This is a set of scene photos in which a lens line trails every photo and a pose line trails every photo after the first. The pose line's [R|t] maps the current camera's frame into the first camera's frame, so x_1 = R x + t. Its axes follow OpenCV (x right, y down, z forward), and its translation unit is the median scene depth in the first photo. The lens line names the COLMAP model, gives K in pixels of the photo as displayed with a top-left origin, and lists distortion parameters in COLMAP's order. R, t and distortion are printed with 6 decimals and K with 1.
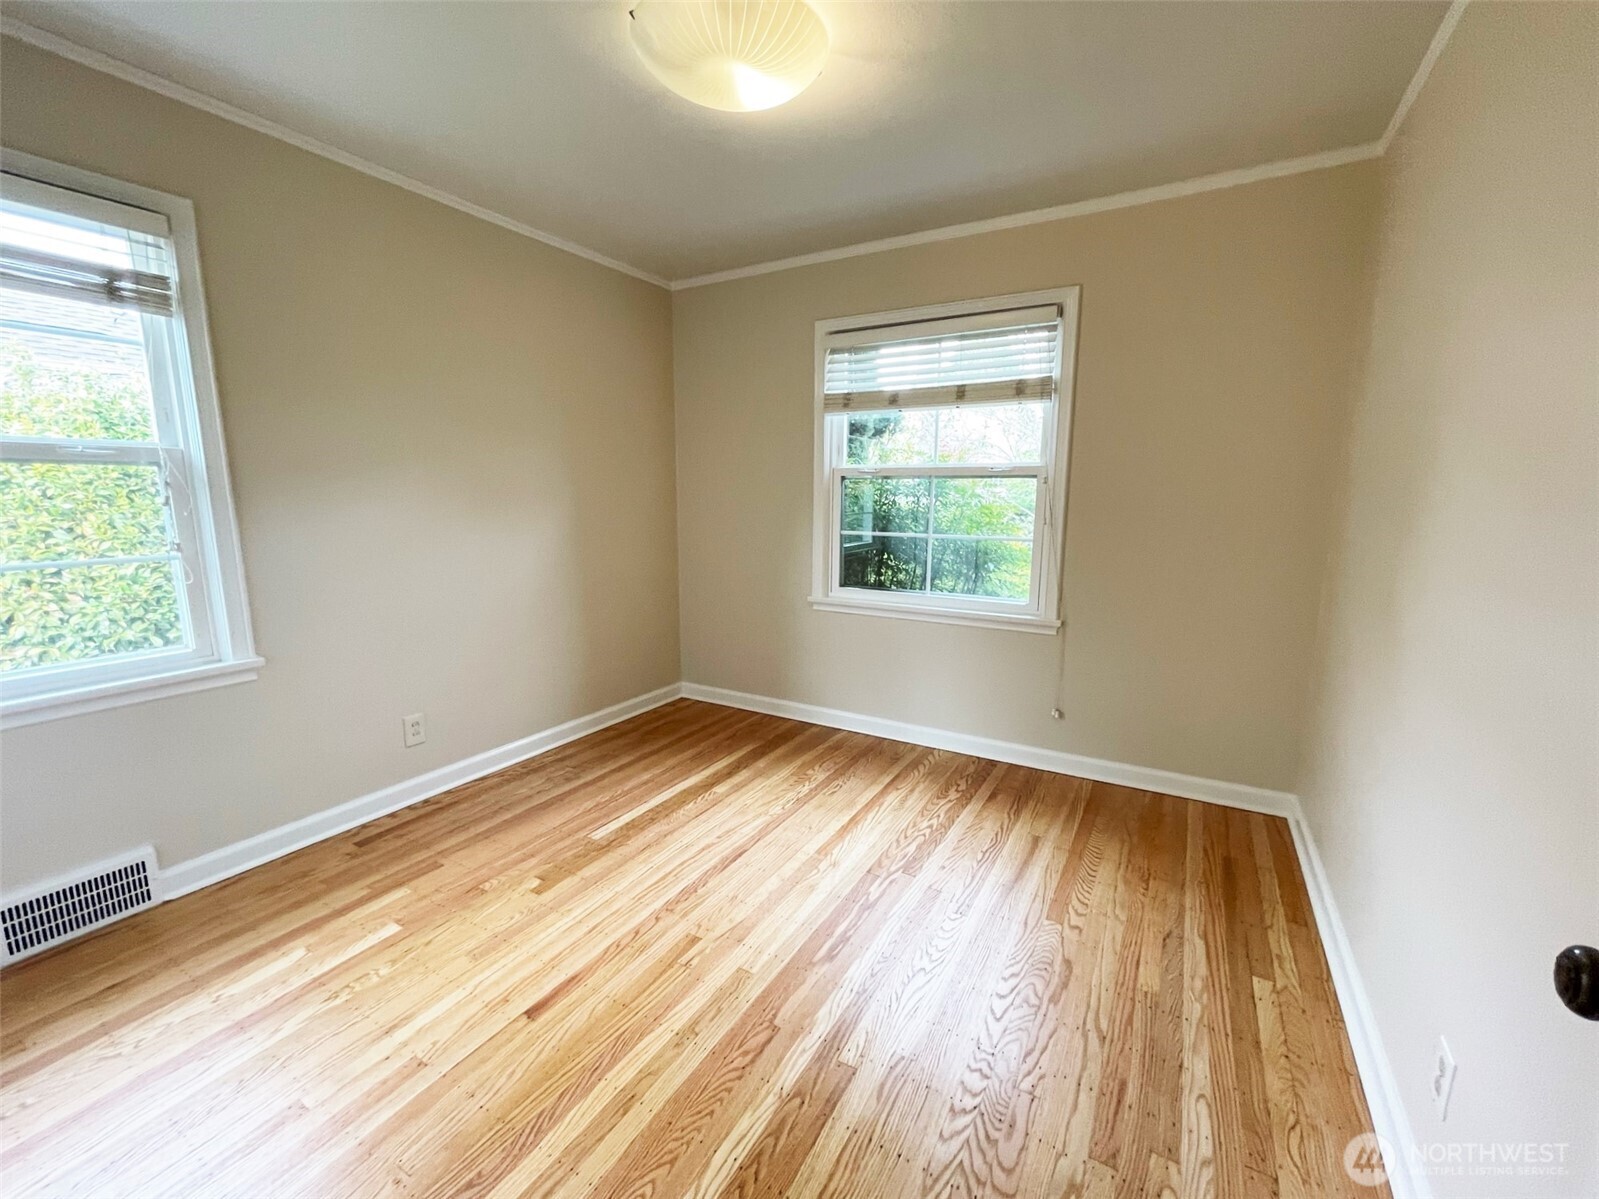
lens RADIAL K [[659.6, 0, 804.2], [0, 659.6, 605.6], [0, 0, 1]] dist [0.000176, -0.000093]
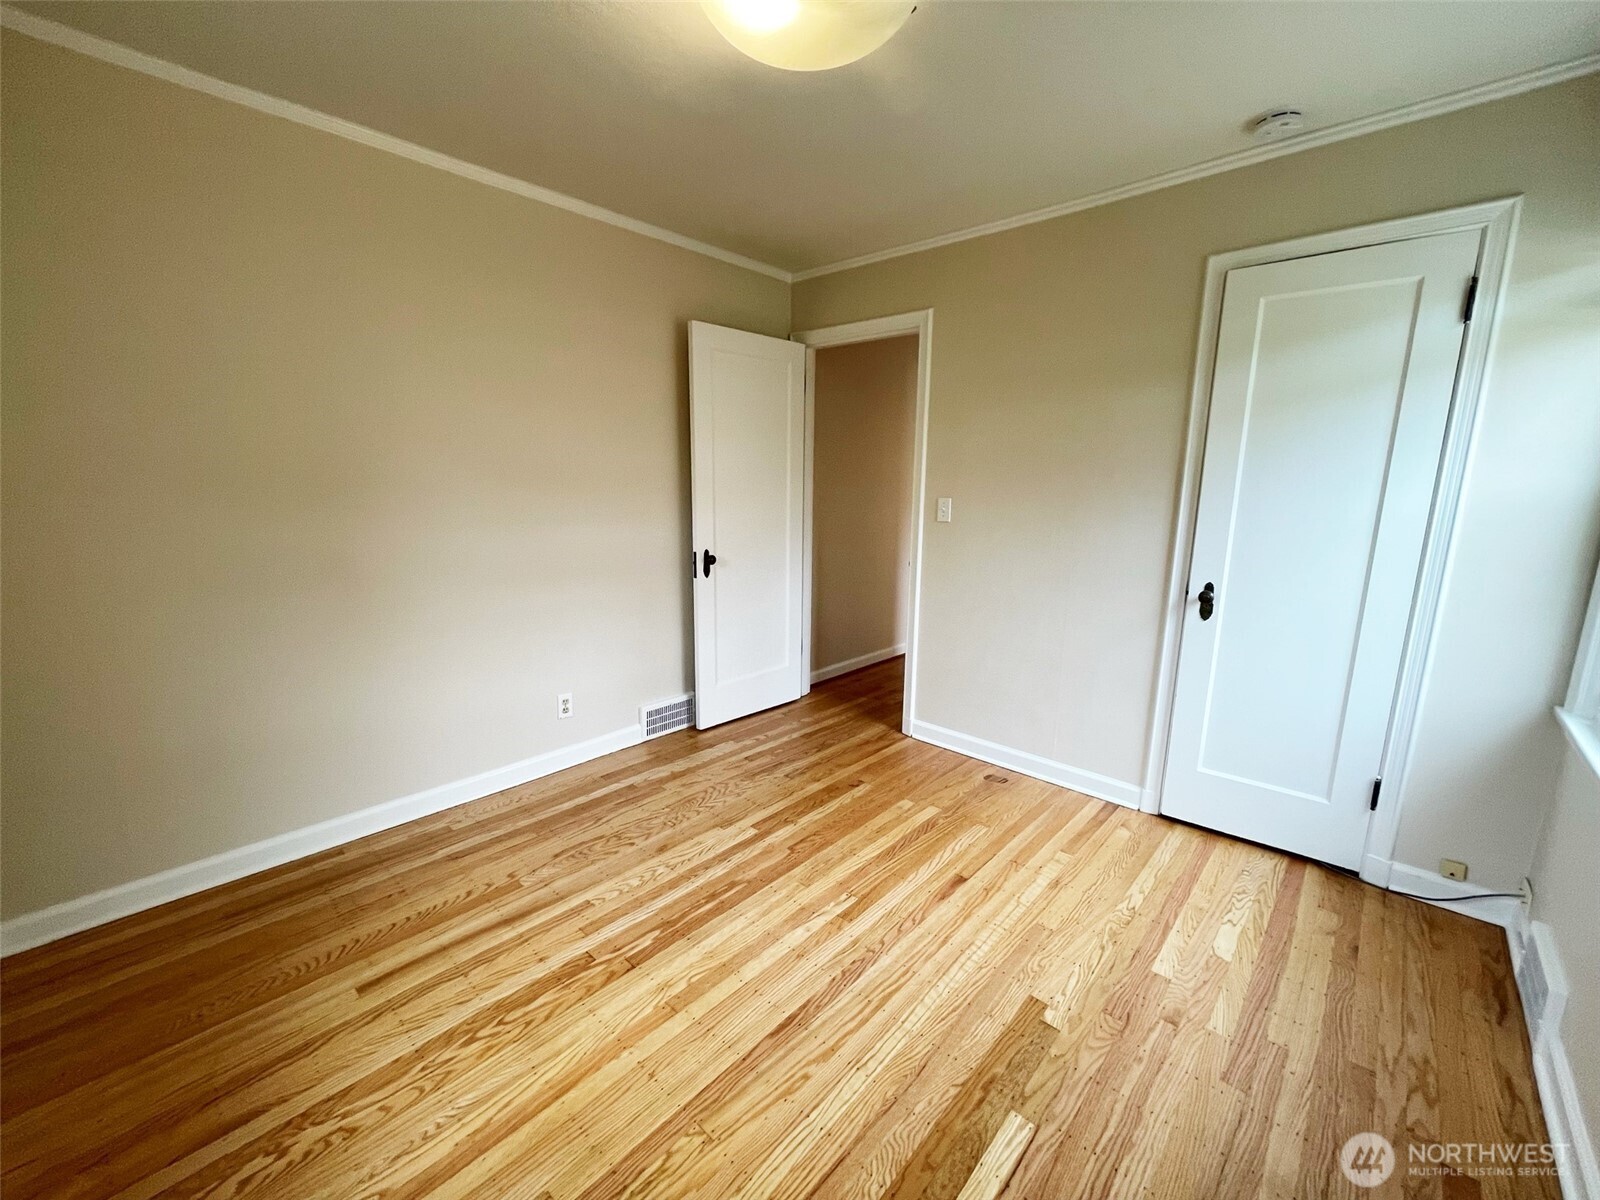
lens RADIAL K [[660.0, 0, 802.1], [0, 660.0, 607.6], [0, 0, 1]] dist [0.000176, -0.000093]
pose [[-0.976358, -0.059697, 0.207751, -0.295233], [0.019363, 0.933089, 0.359123, -0.352930], [-0.215289, 0.354655, -0.909874, 1.829560]]
